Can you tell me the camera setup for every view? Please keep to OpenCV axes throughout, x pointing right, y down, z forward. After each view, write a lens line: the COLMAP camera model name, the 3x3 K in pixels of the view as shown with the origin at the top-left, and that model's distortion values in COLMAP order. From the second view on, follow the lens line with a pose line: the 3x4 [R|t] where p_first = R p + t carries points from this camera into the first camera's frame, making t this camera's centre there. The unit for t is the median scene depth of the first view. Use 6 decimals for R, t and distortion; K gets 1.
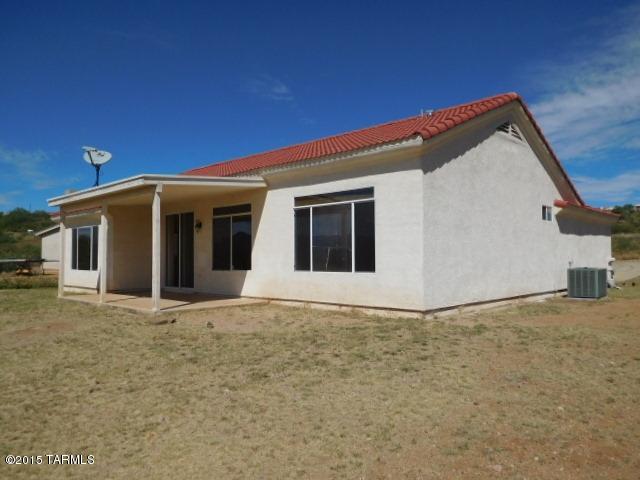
lens RADIAL K [[484.2, 0, 319.5], [0, 484.2, 244.2], [0, 0, 1]] dist [-0.014200, 0.003827]
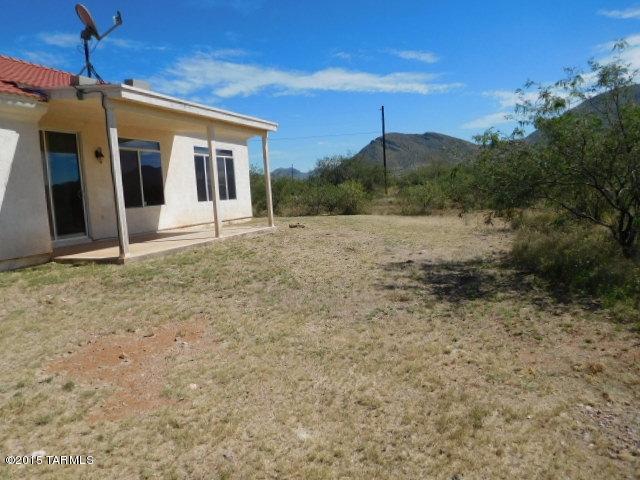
lens RADIAL K [[484.2, 0, 319.5], [0, 484.2, 244.2], [0, 0, 1]] dist [-0.014200, 0.003827]
pose [[-0.401252, -0.045861, 0.914819, -1.284574], [0.066921, 0.994609, 0.079213, 0.080018], [-0.913520, 0.093005, -0.396020, 1.123760]]
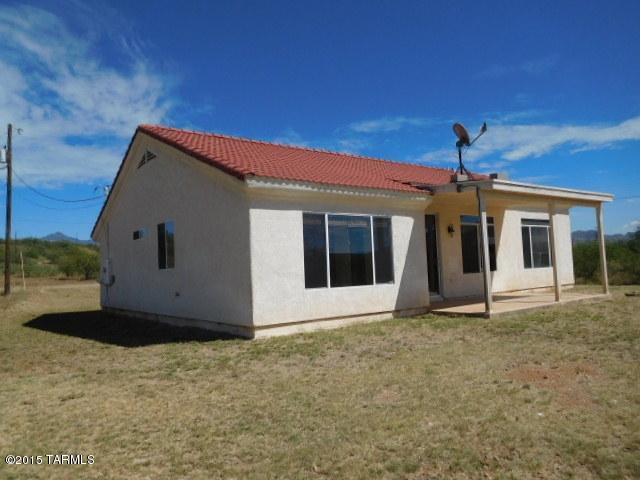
lens RADIAL K [[484.2, 0, 319.5], [0, 484.2, 244.2], [0, 0, 1]] dist [-0.014200, 0.003827]
pose [[0.159779, 0.078158, 0.984054, -1.438221], [0.038551, 0.995606, -0.085335, 0.074744], [-0.986400, 0.051571, 0.156064, 1.253499]]
